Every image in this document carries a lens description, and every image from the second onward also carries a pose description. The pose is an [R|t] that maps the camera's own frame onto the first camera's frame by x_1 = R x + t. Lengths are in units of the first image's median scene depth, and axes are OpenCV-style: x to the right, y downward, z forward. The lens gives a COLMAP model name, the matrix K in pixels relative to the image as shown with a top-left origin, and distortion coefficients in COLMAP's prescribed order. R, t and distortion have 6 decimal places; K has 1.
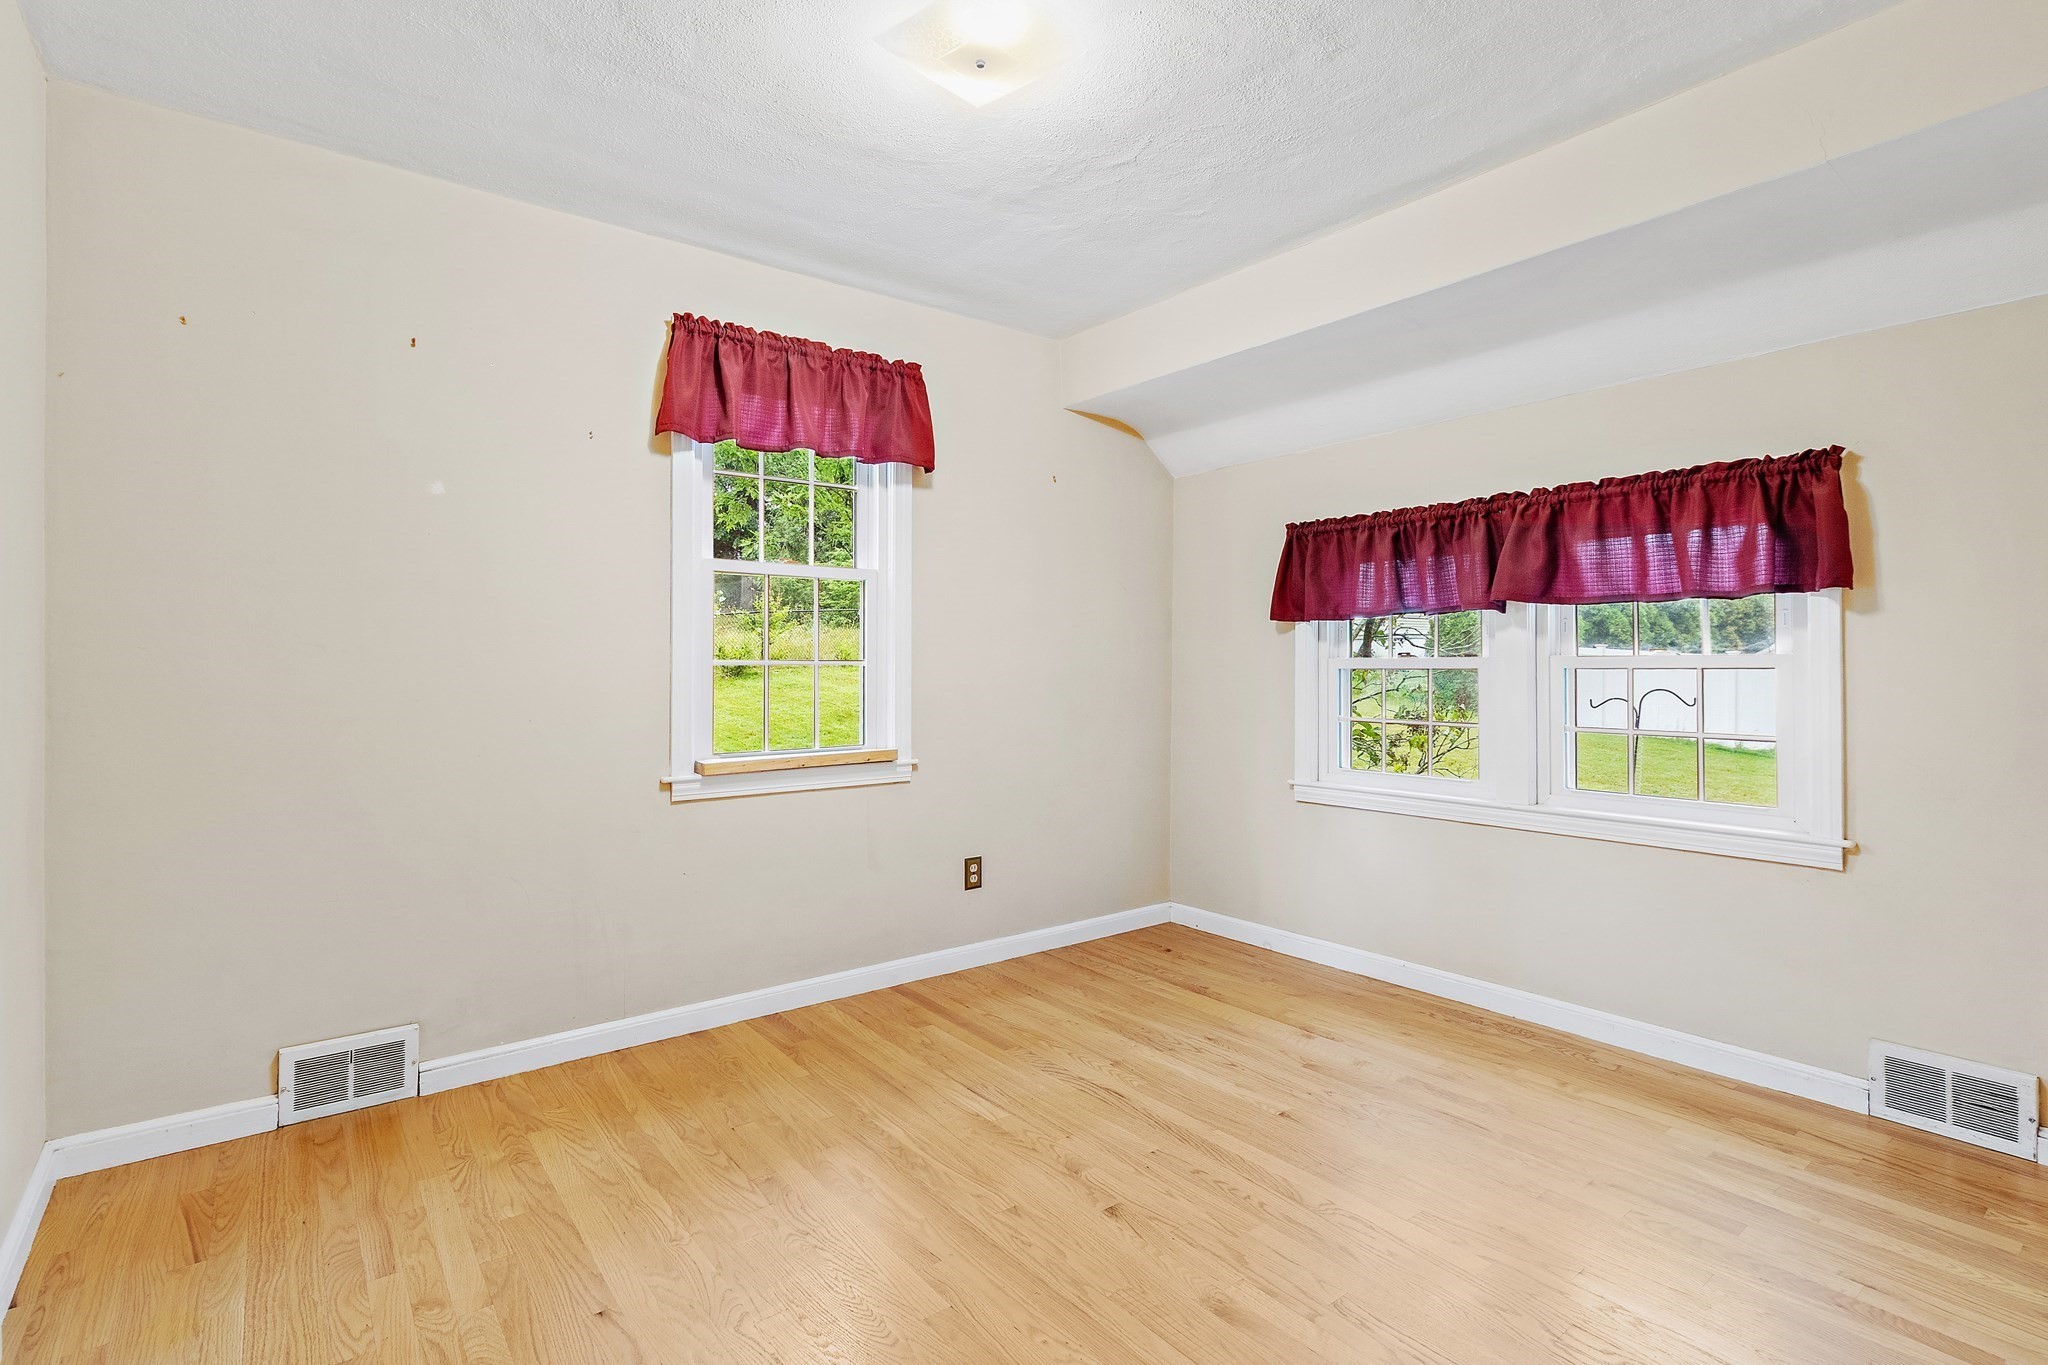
lens RADIAL K [[967.2, 0, 1026.7], [0, 967.2, 673.8], [0, 0, 1]] dist [0.003130, 0.000121]
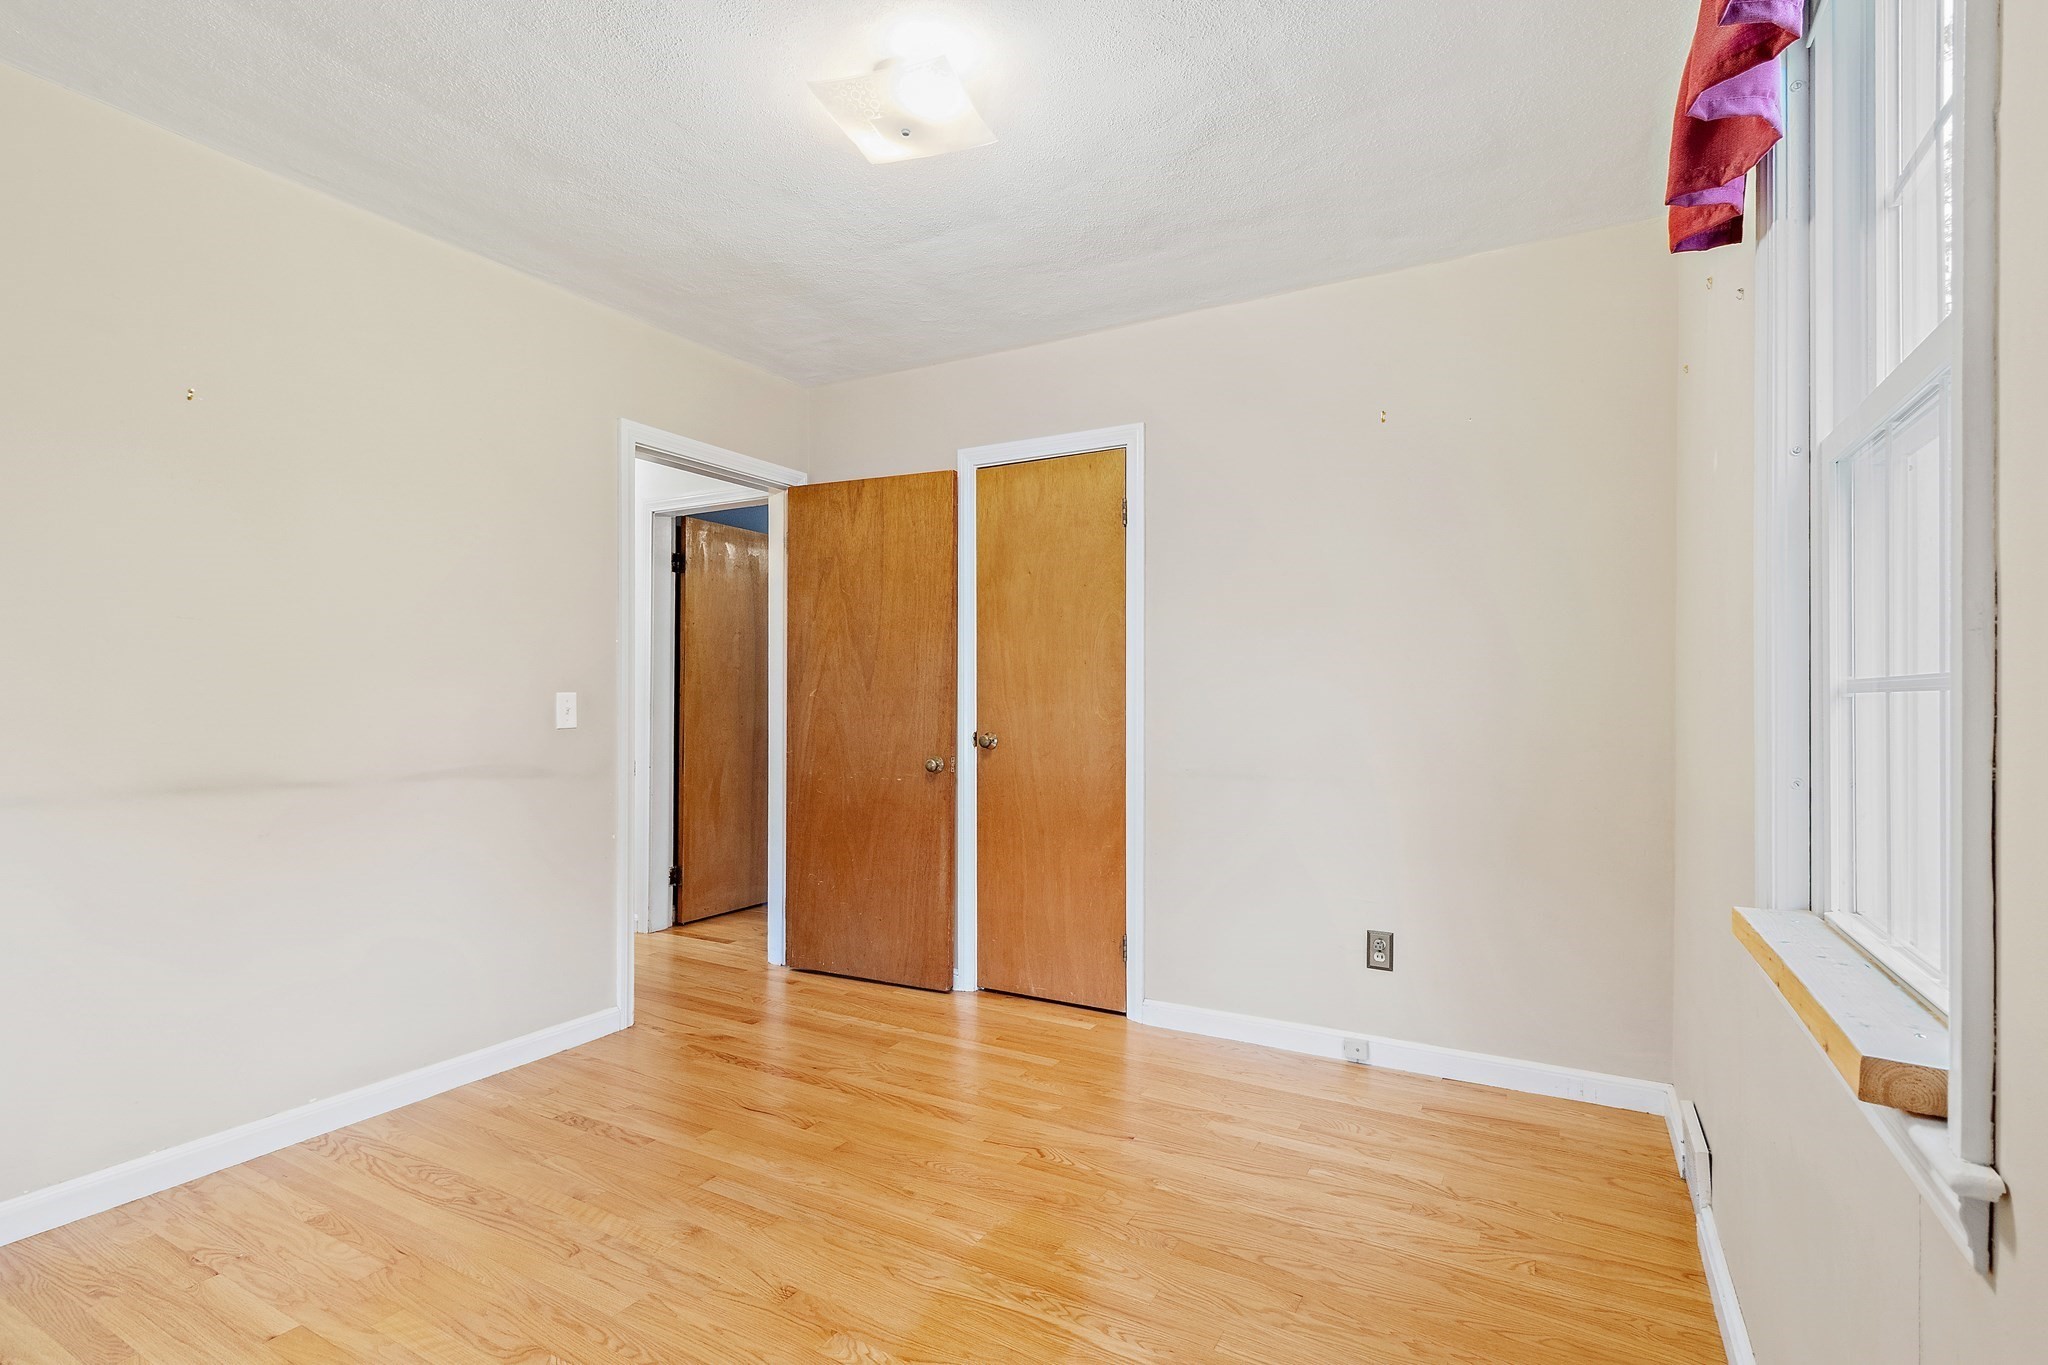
lens RADIAL K [[967.2, 0, 1021.8], [0, 967.2, 686.1], [0, 0, 1]] dist [0.003130, 0.000121]
pose [[-0.915426, -0.002855, -0.402477, 0.254140], [-0.002724, 0.999996, -0.000897, -0.018322], [0.402478, 0.000275, -0.915430, 1.926344]]
